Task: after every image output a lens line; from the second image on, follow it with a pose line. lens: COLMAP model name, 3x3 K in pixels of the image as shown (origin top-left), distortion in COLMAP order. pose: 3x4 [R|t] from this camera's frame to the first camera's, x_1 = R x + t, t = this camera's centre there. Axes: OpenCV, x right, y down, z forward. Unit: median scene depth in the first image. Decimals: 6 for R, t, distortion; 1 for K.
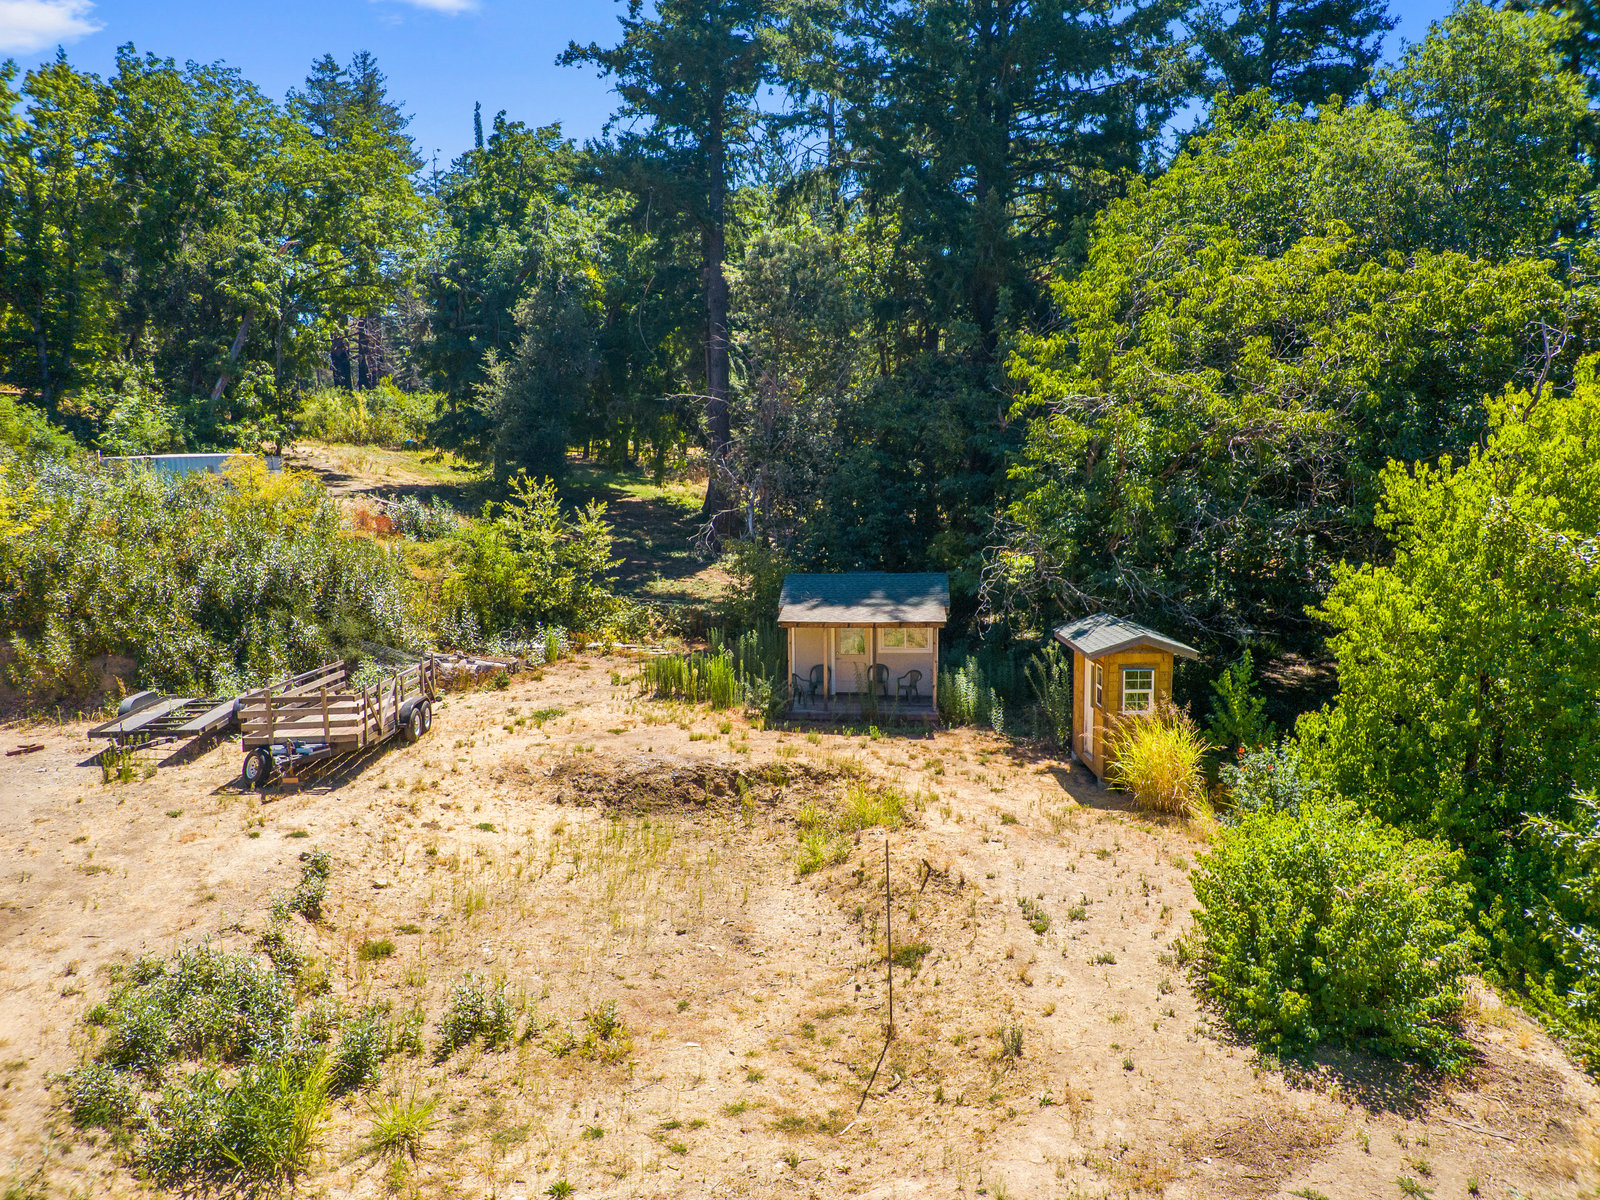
lens RADIAL K [[1197.2, 0, 810.8], [0, 1197.2, 617.0], [0, 0, 1]] dist [0.079676, -0.112763]
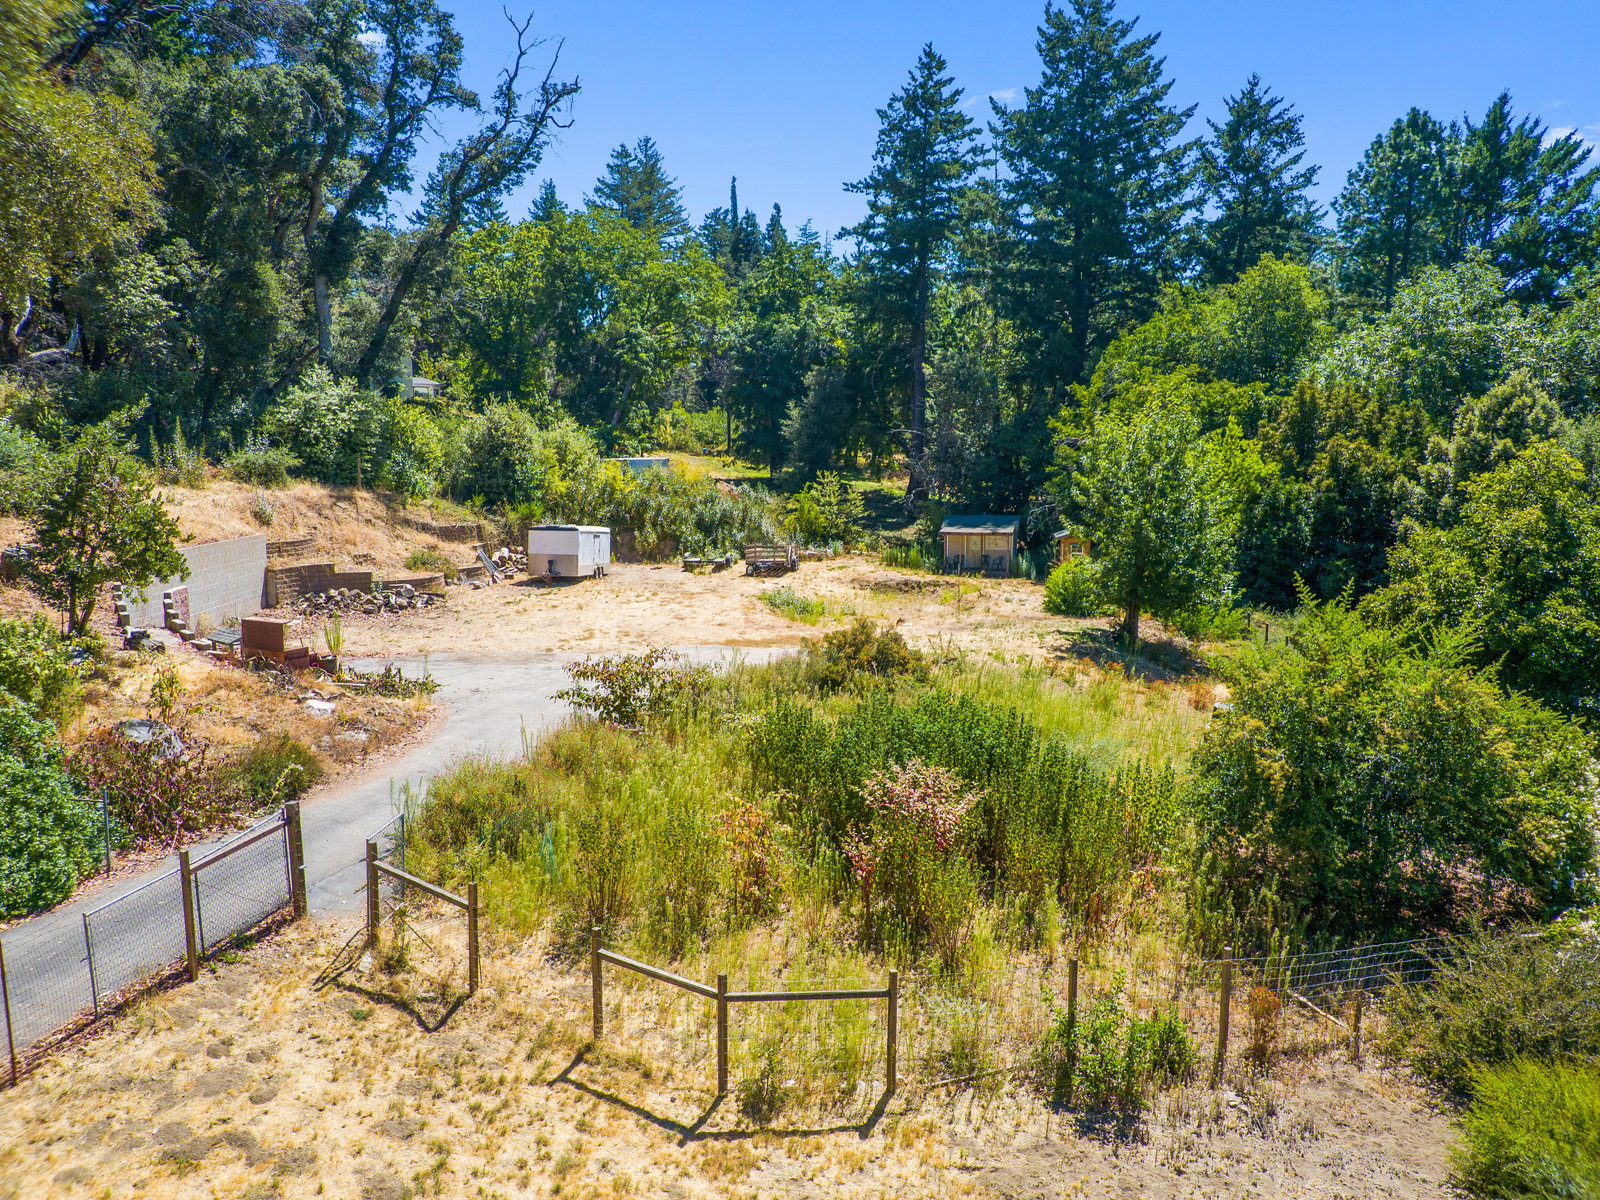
lens RADIAL K [[1197.2, 0, 810.2], [0, 1197.2, 598.3], [0, 0, 1]] dist [0.079676, -0.112763]
pose [[0.986468, 0.031150, -0.160966, 0.069014], [-0.034307, 0.999269, -0.016873, 0.121307], [0.160323, 0.022167, 0.986816, -0.906315]]
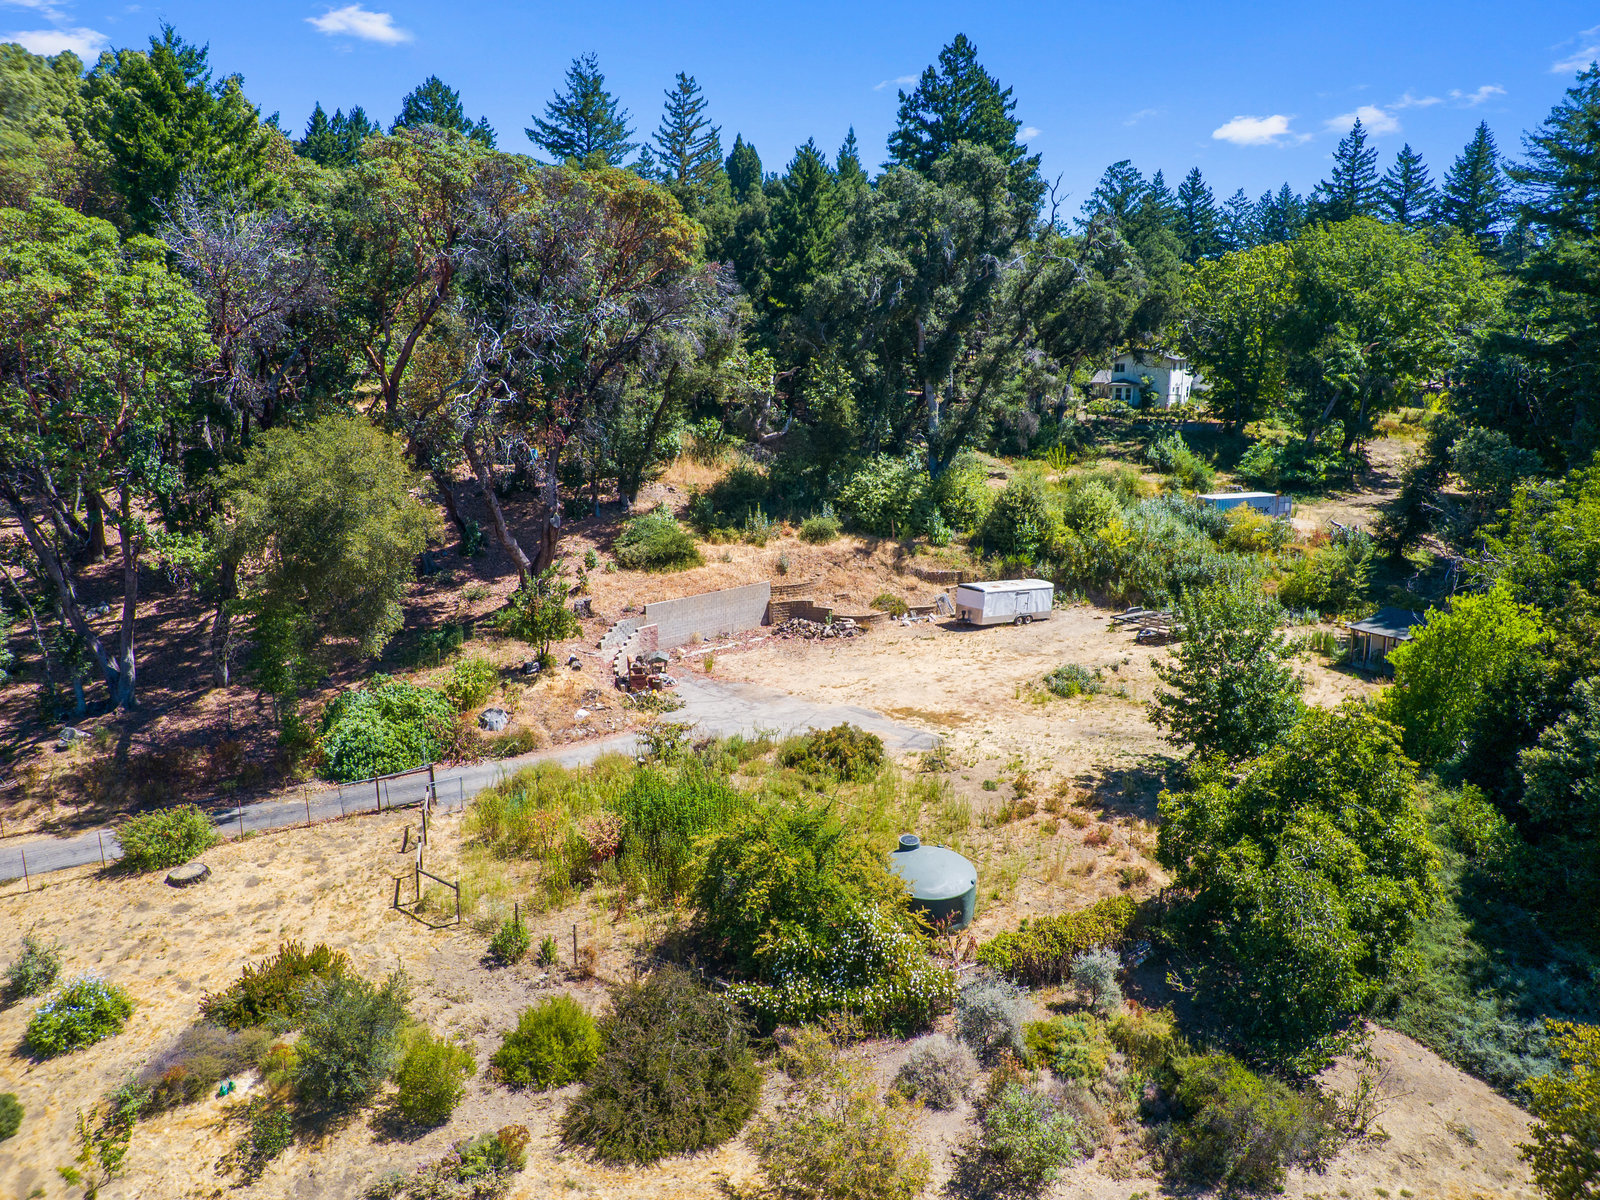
lens RADIAL K [[1197.2, 0, 801.0], [0, 1197.2, 606.4], [0, 0, 1]] dist [0.079676, -0.112763]
pose [[0.523269, 0.187053, -0.831385, 0.968353], [-0.121208, 0.982030, 0.144659, -0.174882], [0.843503, 0.025075, 0.536538, -0.848850]]
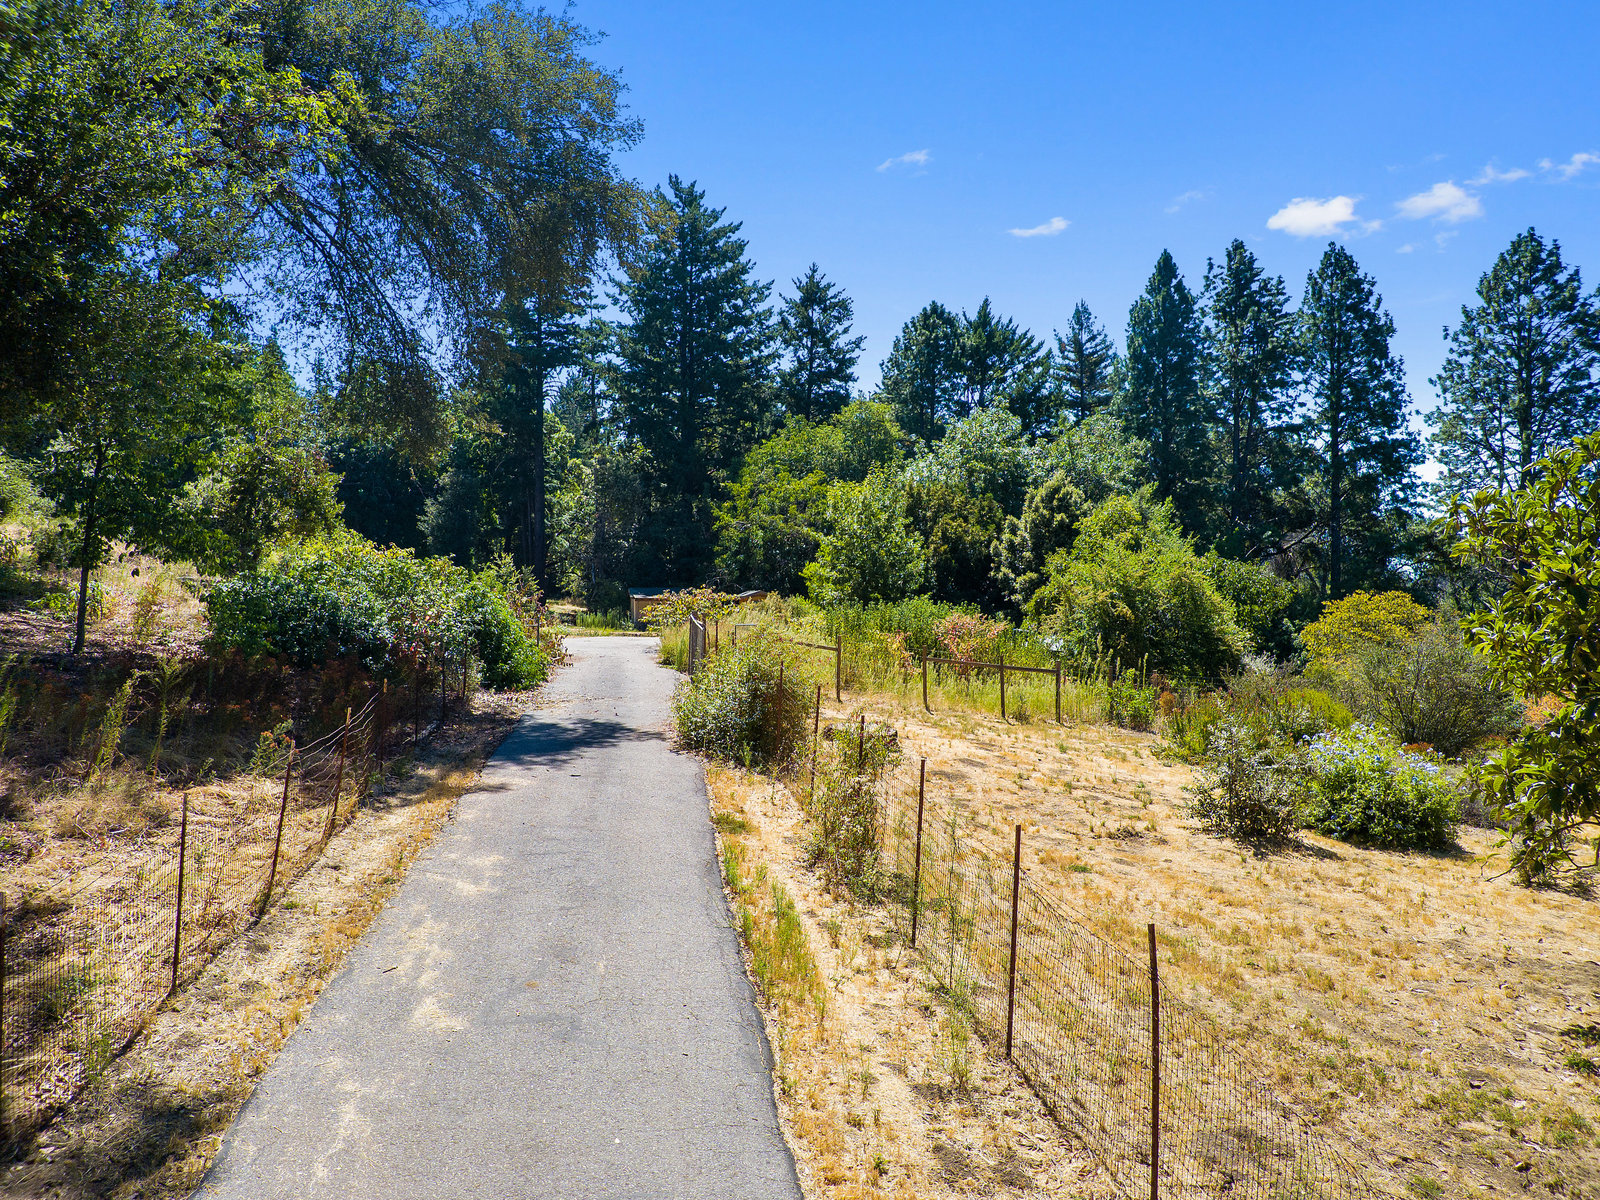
lens RADIAL K [[1197.2, 0, 809.0], [0, 1197.2, 607.0], [0, 0, 1]] dist [0.079676, -0.112763]
pose [[0.954809, 0.008899, 0.297088, -0.315989], [0.032806, 0.990289, -0.135098, 0.277894], [-0.295405, 0.138739, 0.945245, -1.176345]]
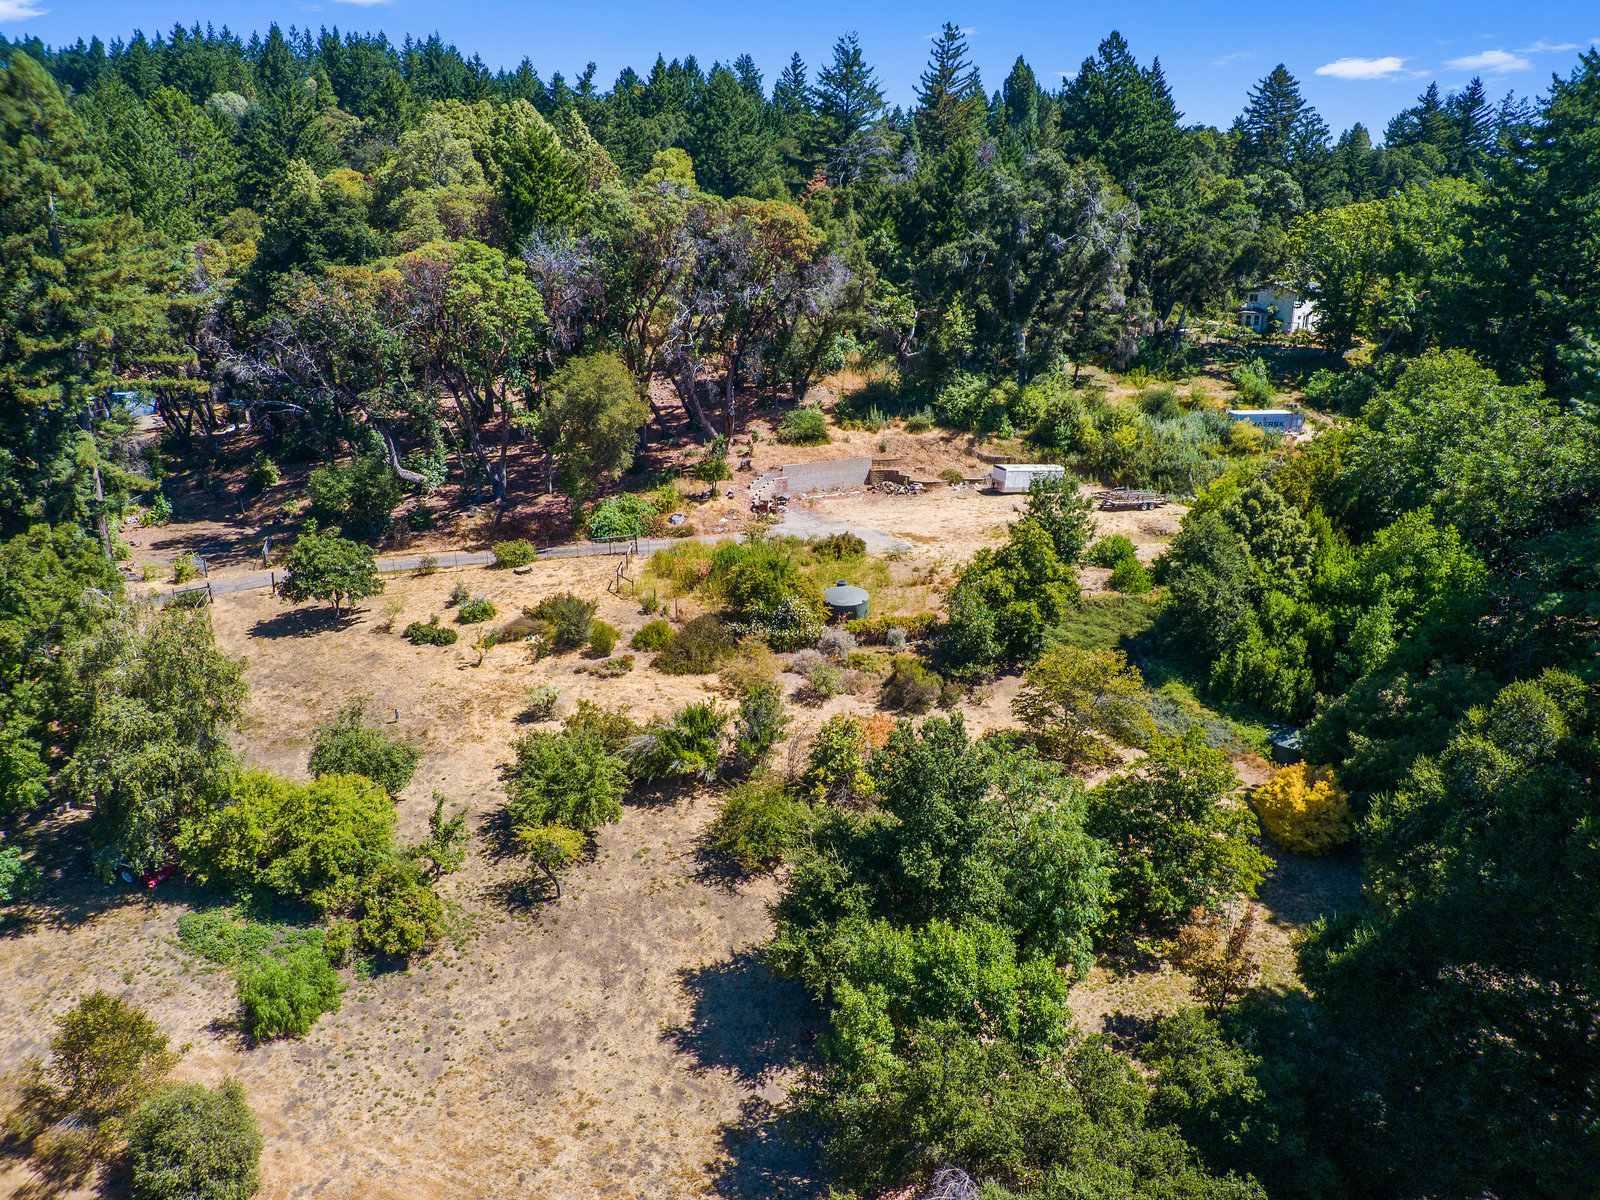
lens RADIAL K [[1197.2, 0, 808.7], [0, 1197.2, 609.4], [0, 0, 1]] dist [0.079676, -0.112763]
pose [[0.273087, 0.304002, -0.912692, 2.103727], [-0.141257, 0.951143, 0.274543, -0.358992], [0.951562, 0.053950, 0.302687, -0.896541]]
